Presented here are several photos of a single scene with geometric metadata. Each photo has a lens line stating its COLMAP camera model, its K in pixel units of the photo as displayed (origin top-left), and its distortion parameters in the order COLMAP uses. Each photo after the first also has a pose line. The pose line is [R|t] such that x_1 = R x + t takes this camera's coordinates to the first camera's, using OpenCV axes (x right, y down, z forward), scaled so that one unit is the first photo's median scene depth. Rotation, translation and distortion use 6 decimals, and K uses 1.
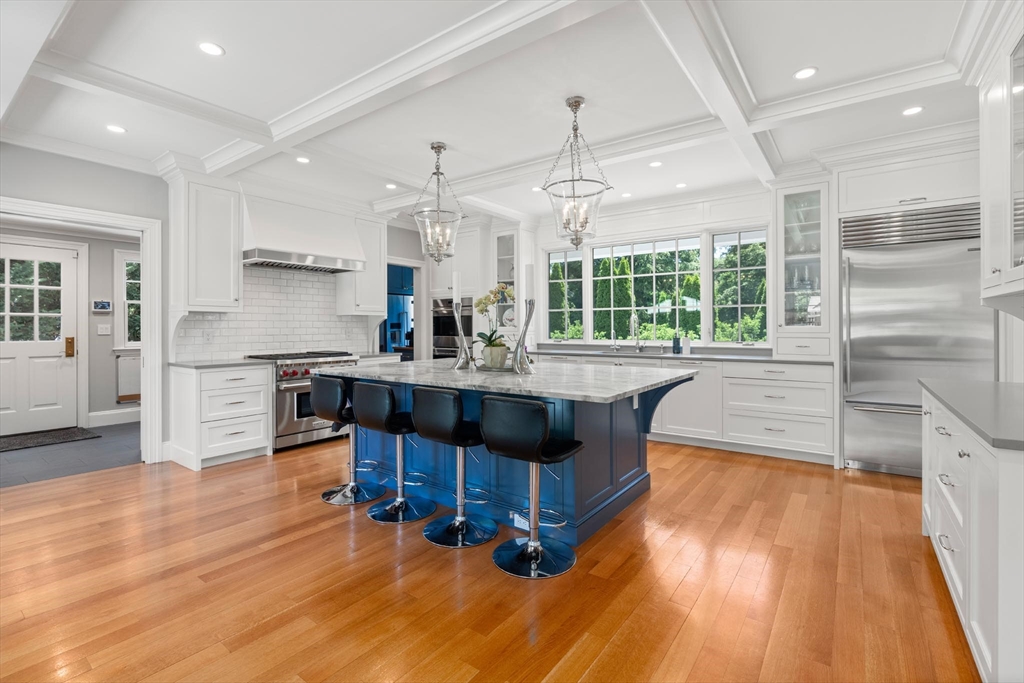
lens RADIAL K [[470.2, 0, 506.4], [0, 470.2, 333.0], [0, 0, 1]] dist [-0.001890, -0.000023]
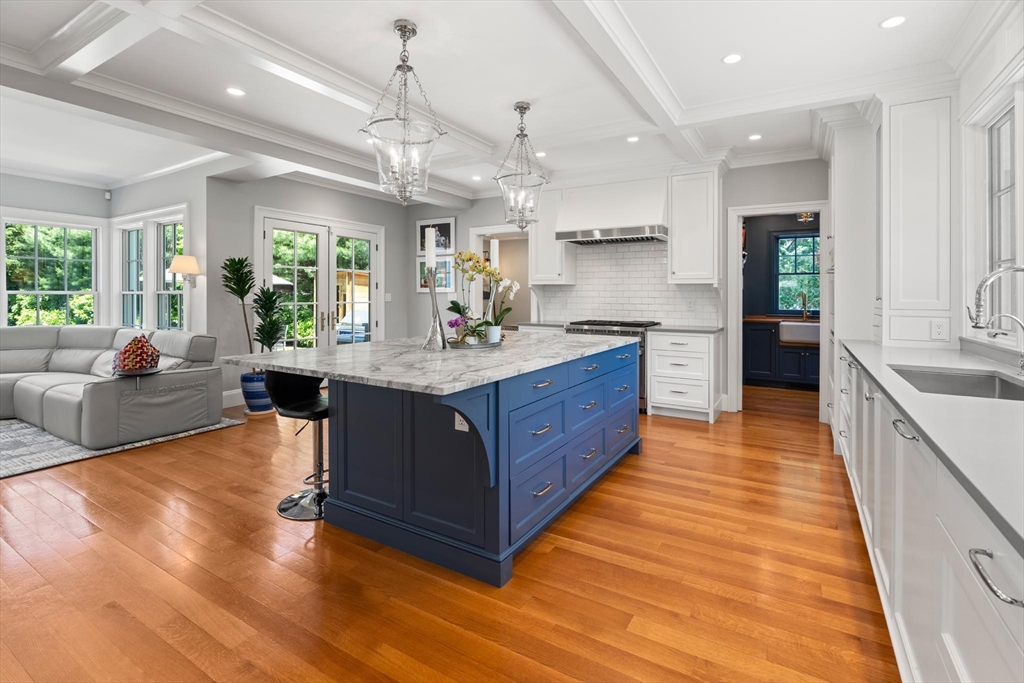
lens RADIAL K [[470.2, 0, 517.6], [0, 470.2, 294.3], [0, 0, 1]] dist [-0.001890, -0.000023]
pose [[0.099283, 0.002861, -0.995055, 0.597223], [-0.020741, 0.999785, 0.000805, -0.013718], [0.994843, 0.020558, 0.099321, 0.663604]]
